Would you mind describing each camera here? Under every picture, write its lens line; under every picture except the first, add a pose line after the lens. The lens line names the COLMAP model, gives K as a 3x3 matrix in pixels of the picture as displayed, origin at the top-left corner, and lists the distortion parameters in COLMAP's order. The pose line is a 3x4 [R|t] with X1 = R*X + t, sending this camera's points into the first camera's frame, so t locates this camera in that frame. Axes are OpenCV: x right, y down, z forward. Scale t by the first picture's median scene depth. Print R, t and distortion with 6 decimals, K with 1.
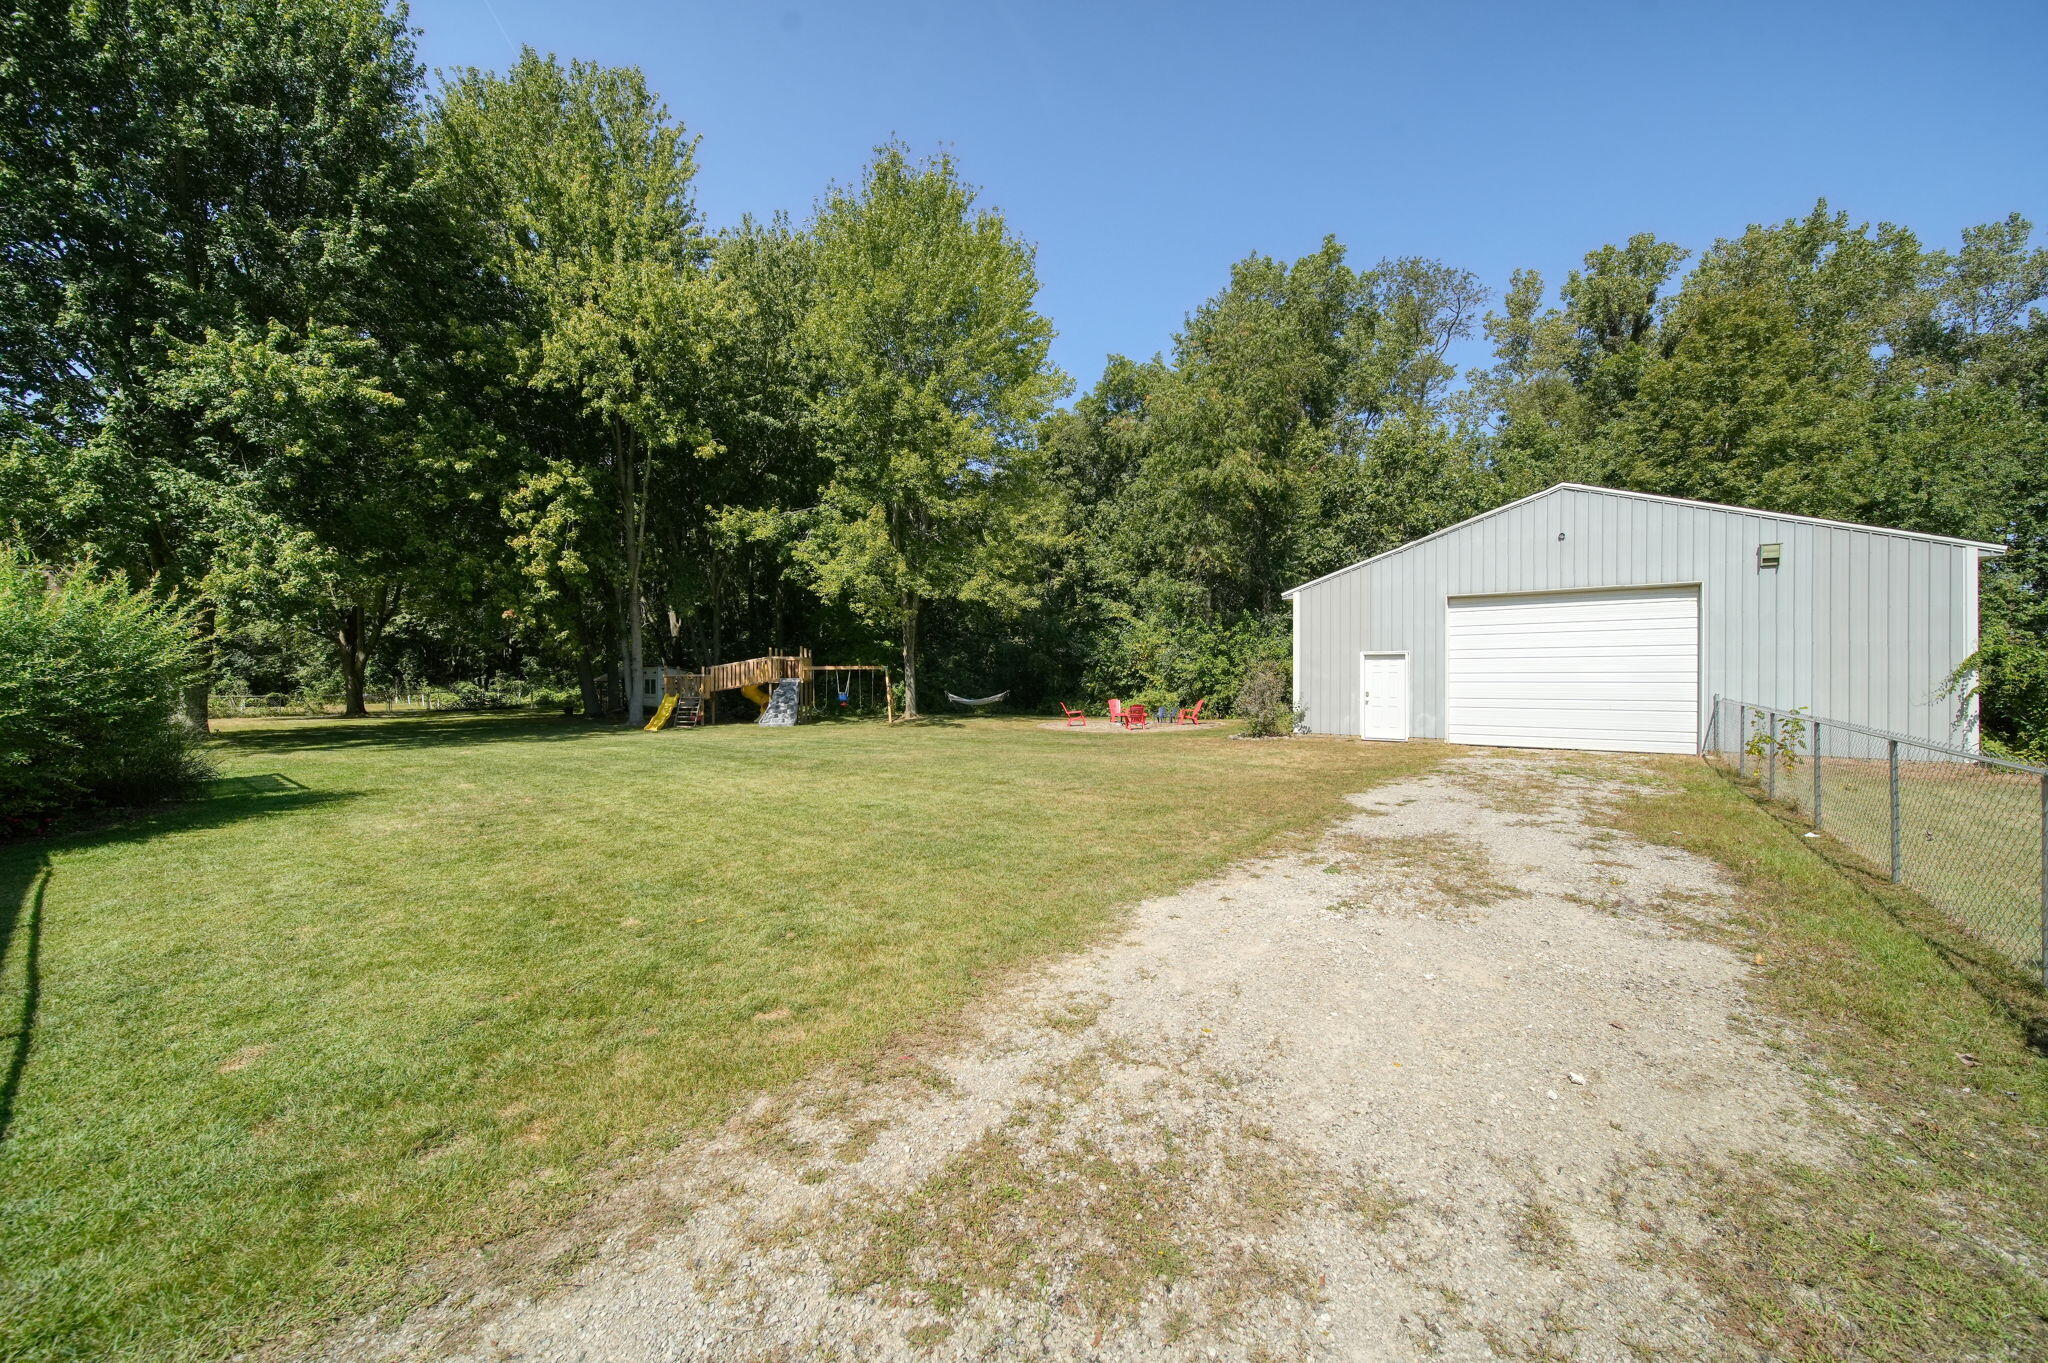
lens RADIAL K [[719.5, 0, 1020.9], [0, 719.5, 675.3], [0, 0, 1]] dist [-0.002098, -0.000980]
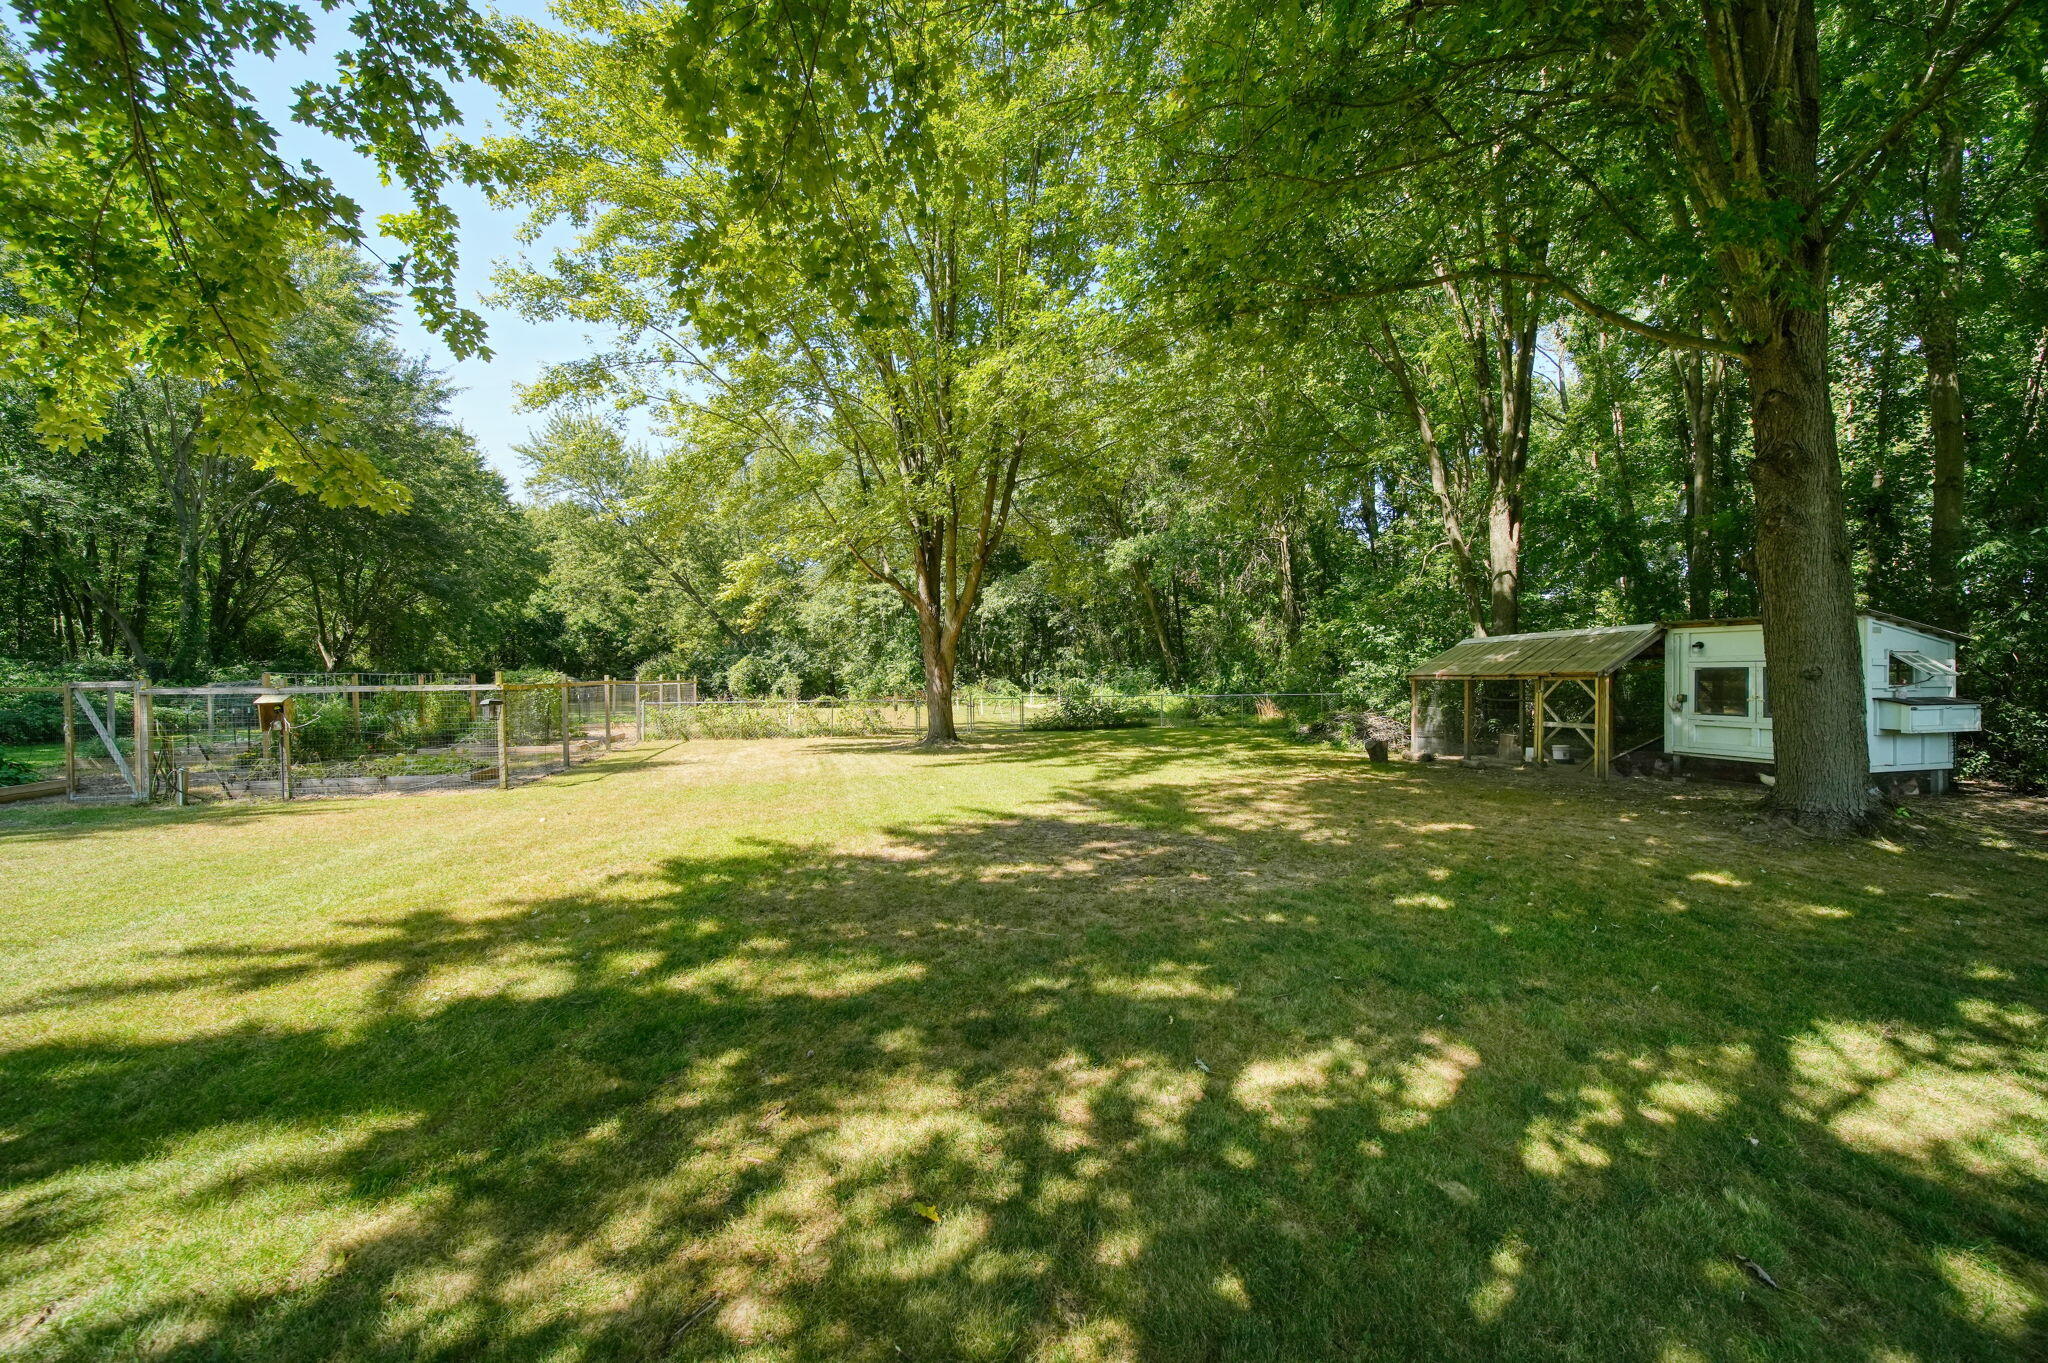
lens RADIAL K [[719.5, 0, 1024.6], [0, 719.5, 681.5], [0, 0, 1]] dist [-0.002098, -0.000980]
pose [[0.864362, -0.001101, -0.502869, -0.819642], [0.005377, 0.999961, 0.007052, 0.012808], [0.502842, -0.008800, 0.864334, 0.769185]]
